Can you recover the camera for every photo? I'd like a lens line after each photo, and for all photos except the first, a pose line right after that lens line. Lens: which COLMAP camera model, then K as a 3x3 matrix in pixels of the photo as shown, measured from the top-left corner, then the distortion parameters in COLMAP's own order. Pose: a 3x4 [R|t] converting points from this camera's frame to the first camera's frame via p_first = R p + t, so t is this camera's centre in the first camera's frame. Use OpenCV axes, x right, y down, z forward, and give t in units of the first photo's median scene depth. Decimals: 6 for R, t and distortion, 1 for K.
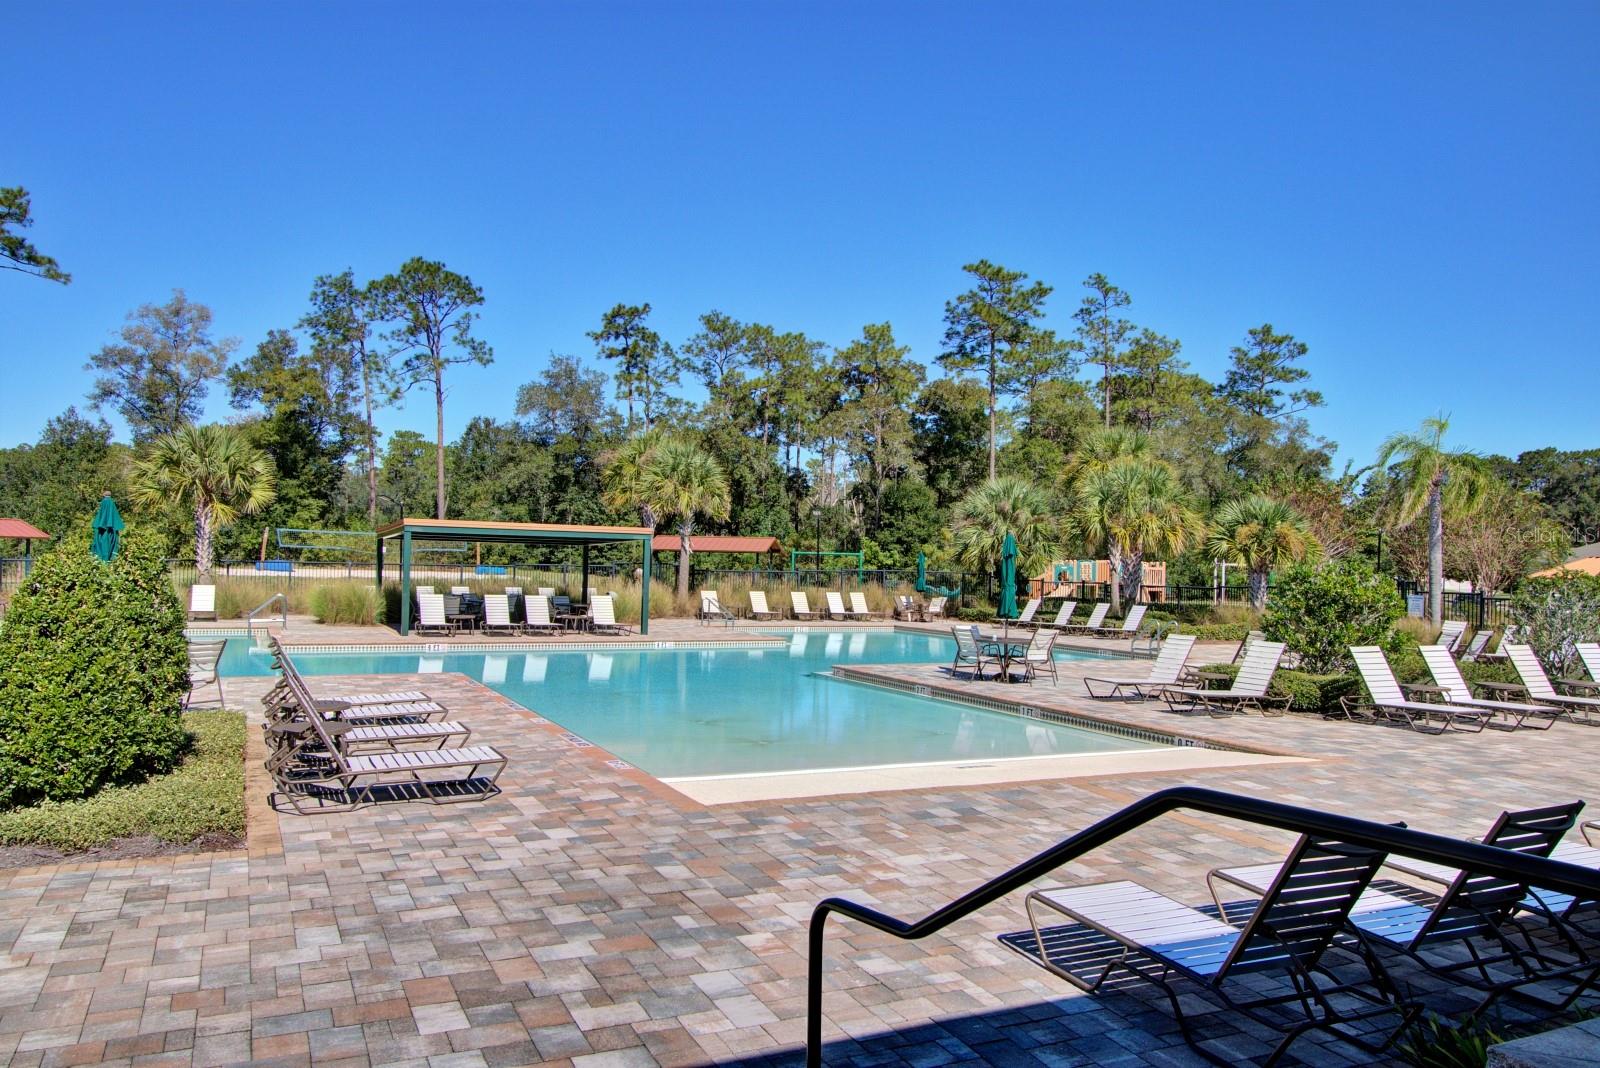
lens RADIAL K [[1173.1, 0, 794.7], [0, 1173.1, 543.6], [0, 0, 1]] dist [0.040915, 0.000187]
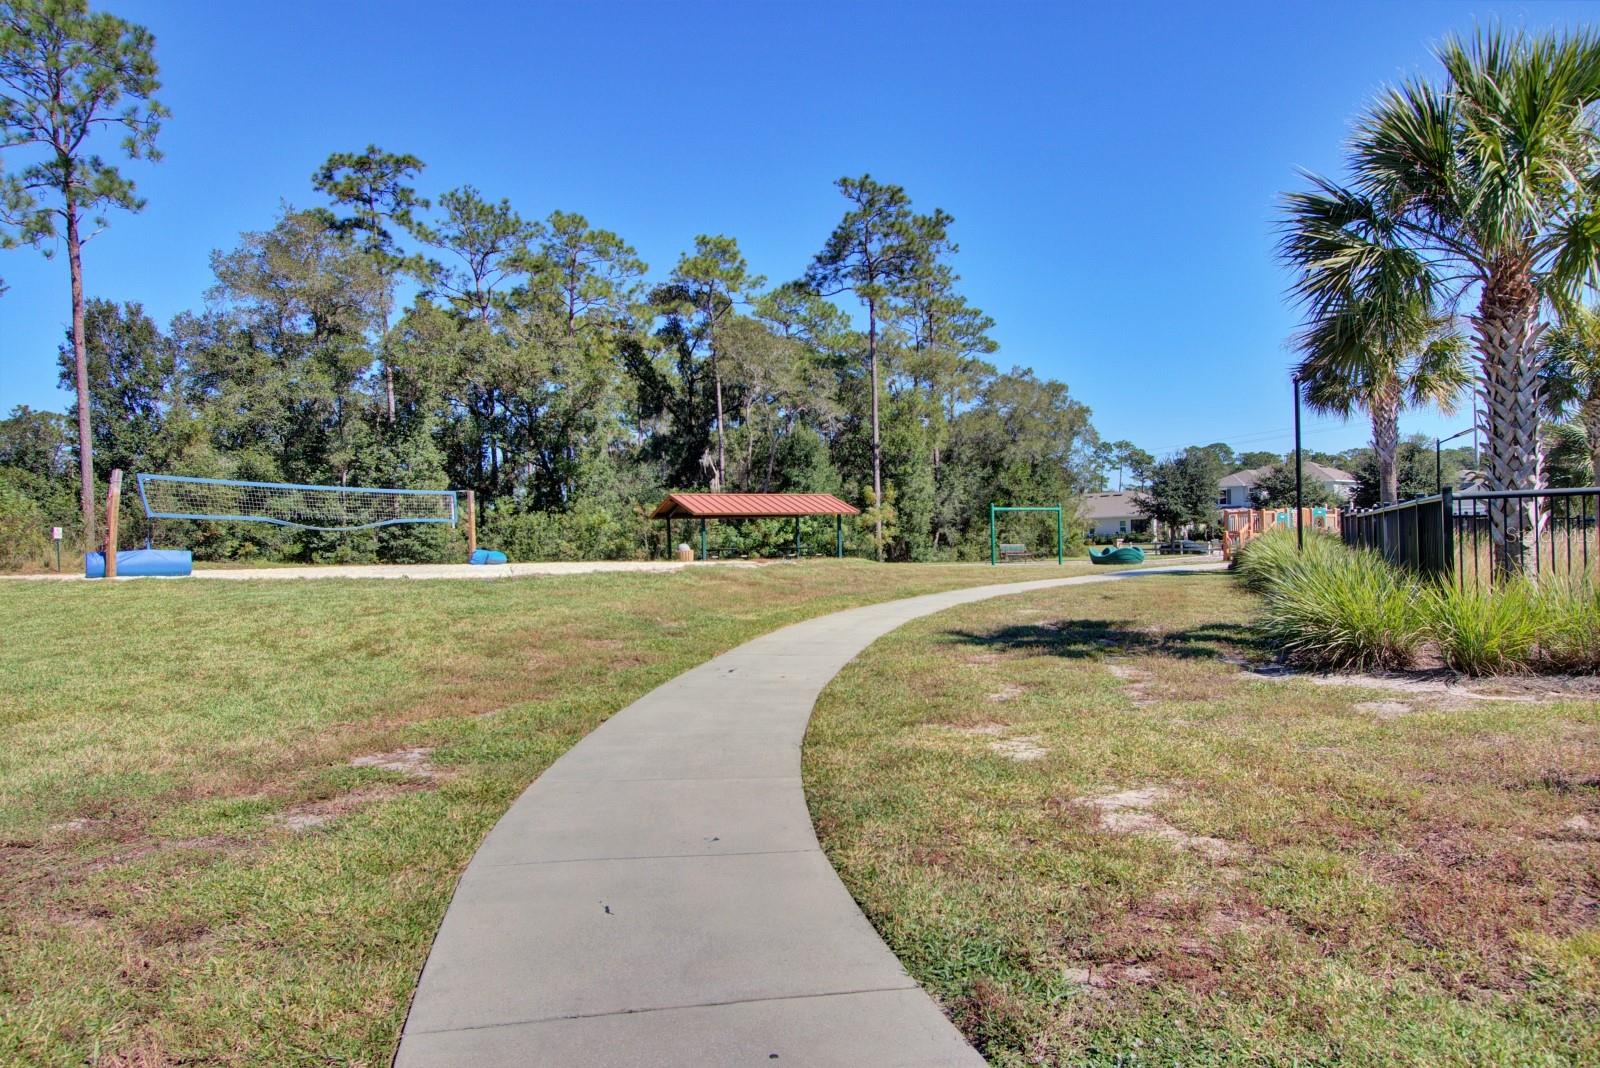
lens RADIAL K [[1044.9, 0, 804.7], [0, 1044.9, 550.3], [0, 0, 1]] dist [0.015203, -0.014472]
pose [[0.770304, -0.042700, 0.636245, -0.387664], [0.023734, 0.998984, 0.038310, 0.003064], [-0.637235, -0.014410, 0.770535, 0.453407]]
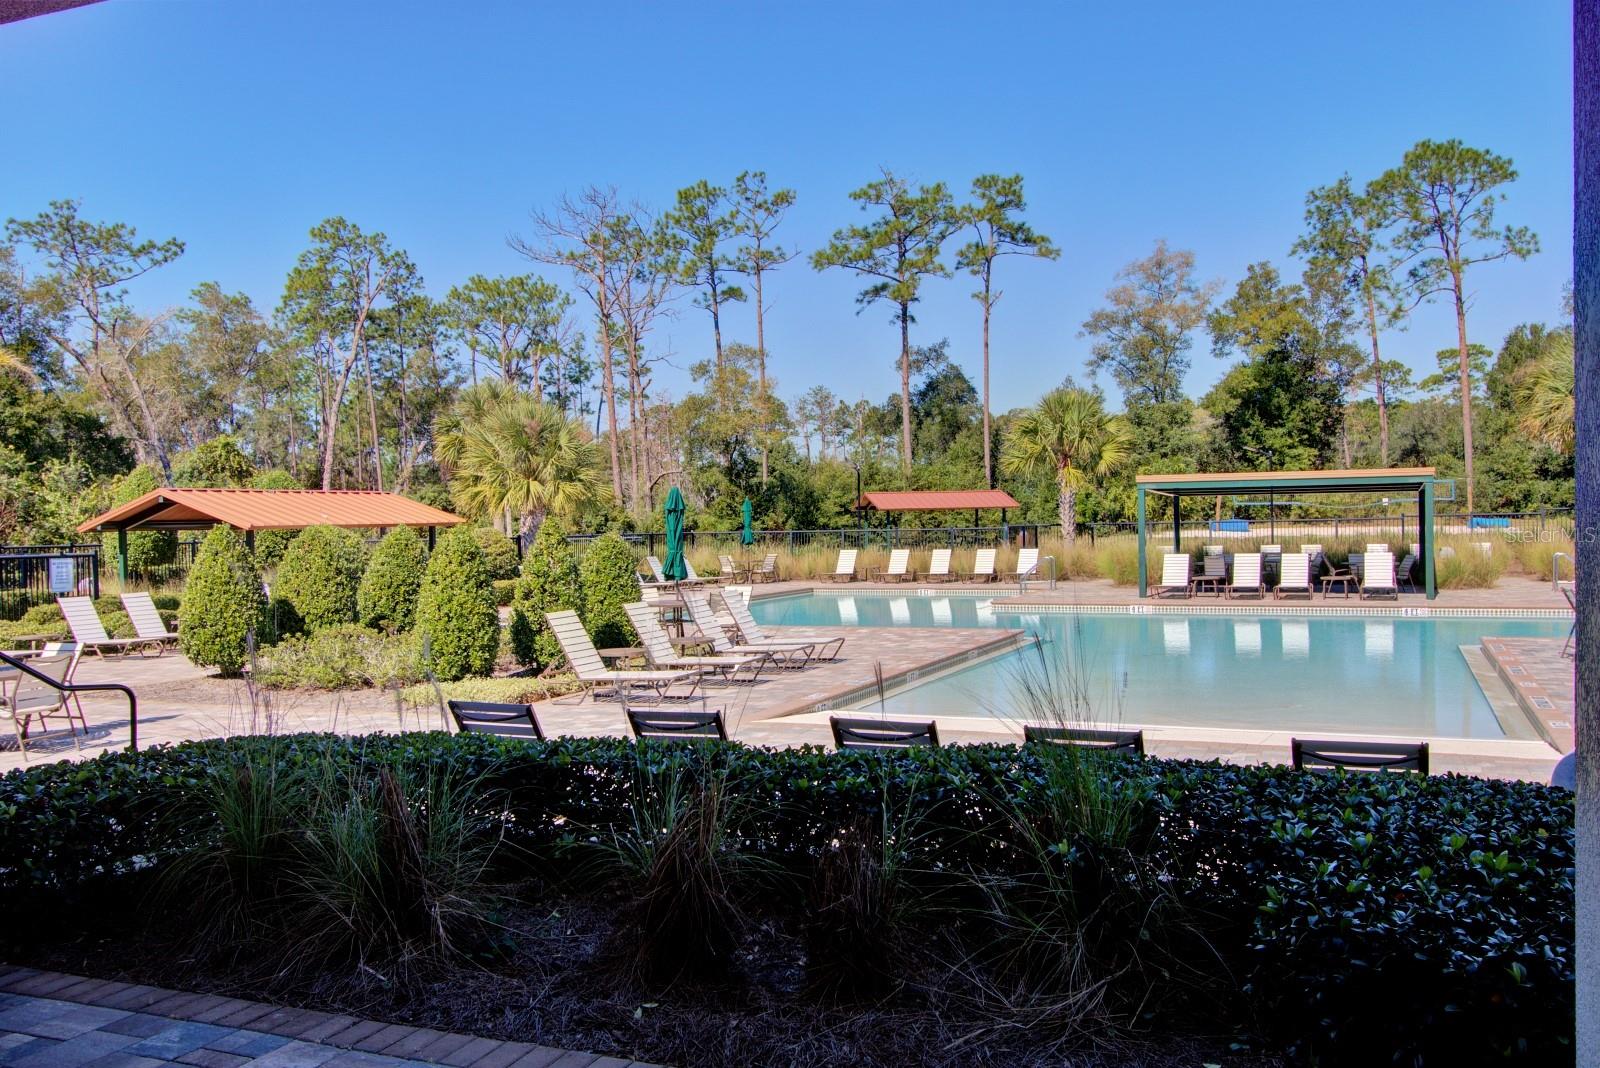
lens RADIAL K [[1435.3, 0, 789.0], [0, 1435.3, 540.2], [0, 0, 1]] dist [0.029346, -0.023496]
pose [[0.647802, -0.024310, -0.761421, 0.160255], [0.048001, 0.998807, 0.008949, 0.002970], [0.760295, -0.042346, 0.648196, 0.009513]]
